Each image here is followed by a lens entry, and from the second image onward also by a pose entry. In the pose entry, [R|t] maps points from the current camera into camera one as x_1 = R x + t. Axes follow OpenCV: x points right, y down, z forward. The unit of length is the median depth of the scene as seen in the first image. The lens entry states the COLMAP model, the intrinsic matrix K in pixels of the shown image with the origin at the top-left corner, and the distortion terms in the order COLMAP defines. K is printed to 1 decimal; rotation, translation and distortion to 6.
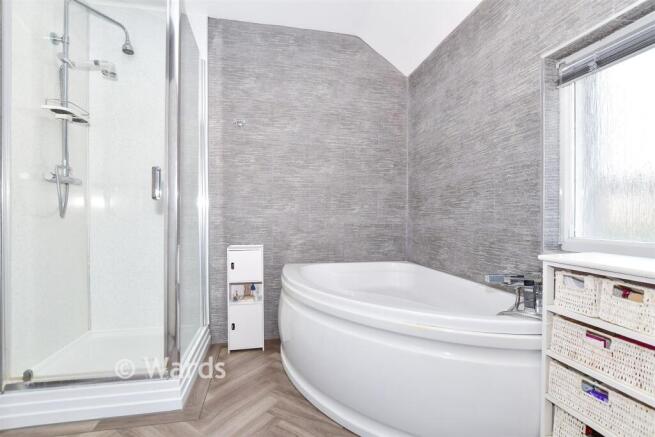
lens RADIAL K [[301.4, 0, 329.2], [0, 301.4, 218.4], [0, 0, 1]] dist [-0.016822, 0.000234]
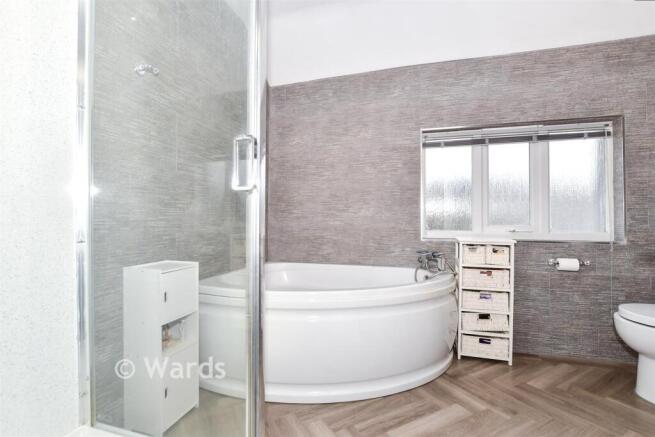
lens RADIAL K [[301.4, 0, 330.5], [0, 301.4, 217.9], [0, 0, 1]] dist [-0.016822, 0.000234]
pose [[0.480361, 0.001097, 0.877070, -0.802249], [0.002275, 0.999994, -0.002497, -0.008636], [-0.877068, 0.003194, 0.480355, 0.443540]]
